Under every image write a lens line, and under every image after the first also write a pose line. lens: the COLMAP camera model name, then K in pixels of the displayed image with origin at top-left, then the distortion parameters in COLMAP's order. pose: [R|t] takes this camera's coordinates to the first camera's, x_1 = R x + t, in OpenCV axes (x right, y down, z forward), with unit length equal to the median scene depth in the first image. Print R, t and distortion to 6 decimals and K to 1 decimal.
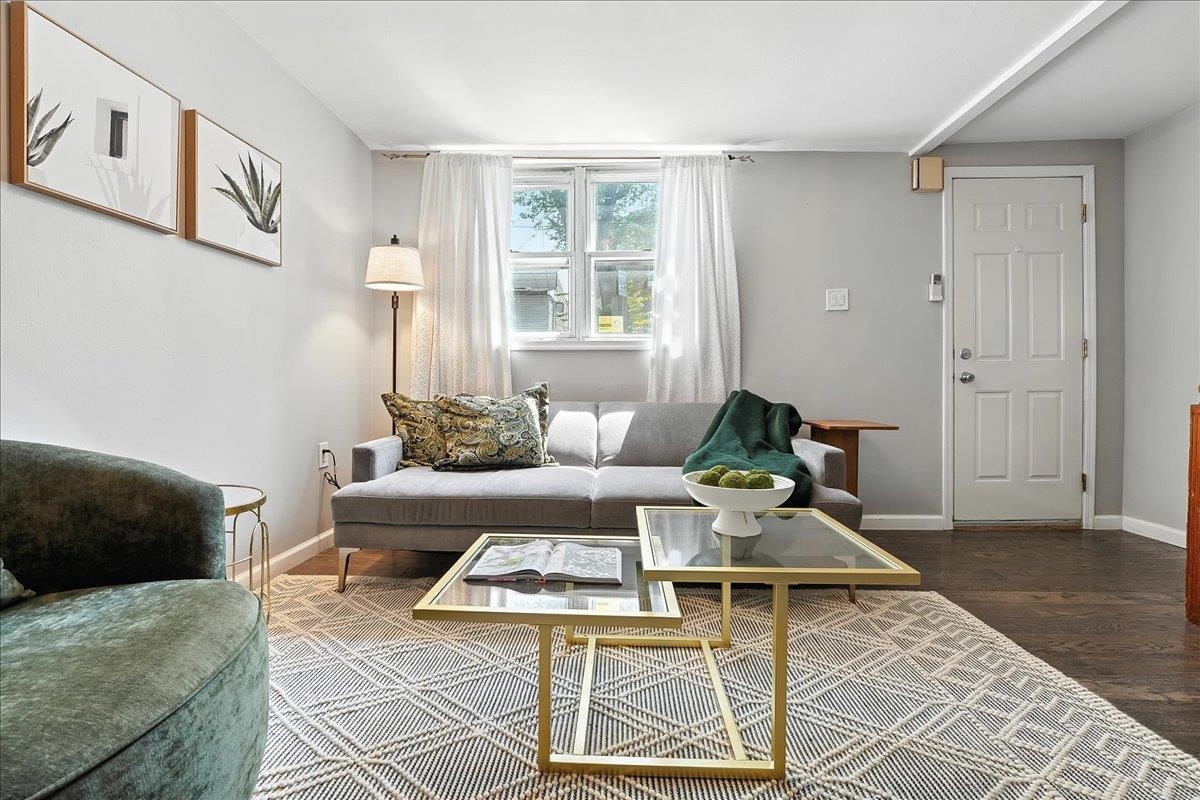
lens RADIAL K [[497.9, 0, 595.3], [0, 497.9, 395.7], [0, 0, 1]] dist [-0.025943, -0.000002]
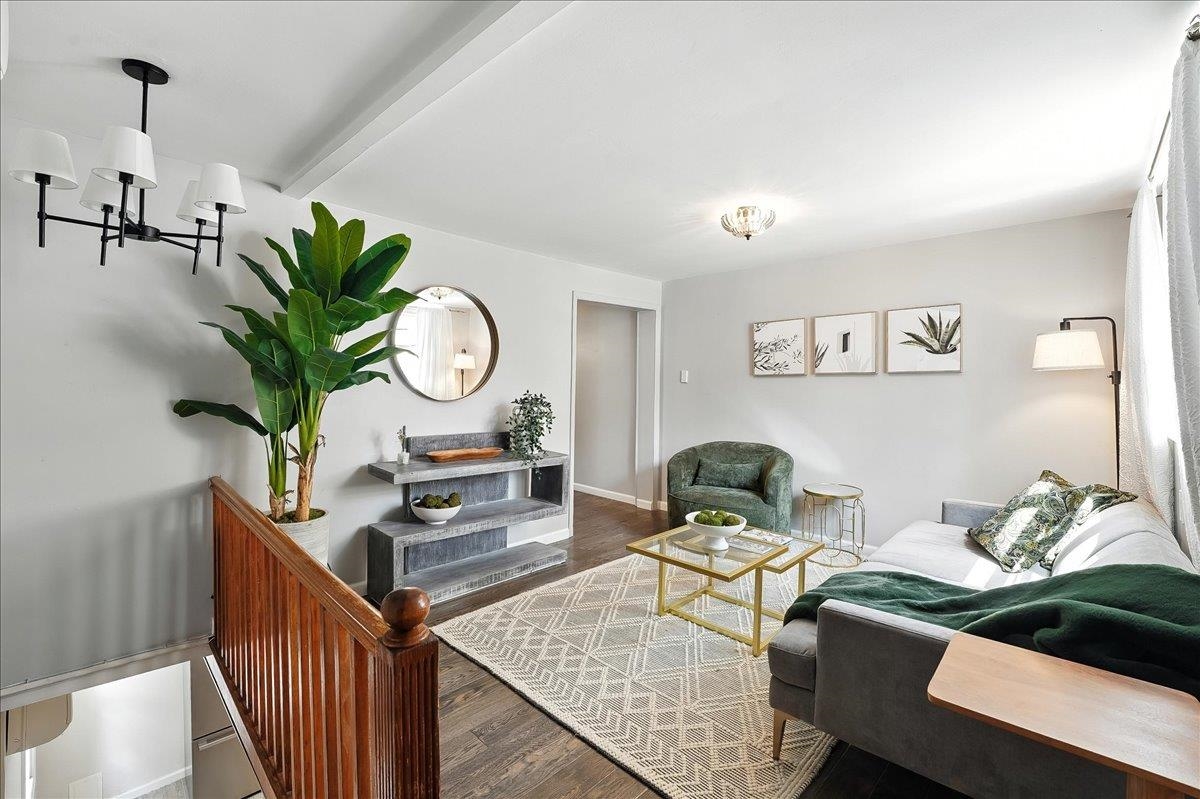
lens RADIAL K [[497.9, 0, 595.3], [0, 497.9, 395.2], [0, 0, 1]] dist [-0.025943, -0.000002]
pose [[-0.665674, 0.001823, -0.746240, 1.352340], [-0.034668, 0.998842, 0.033366, -0.224735], [0.745437, 0.048081, -0.664840, 1.293056]]
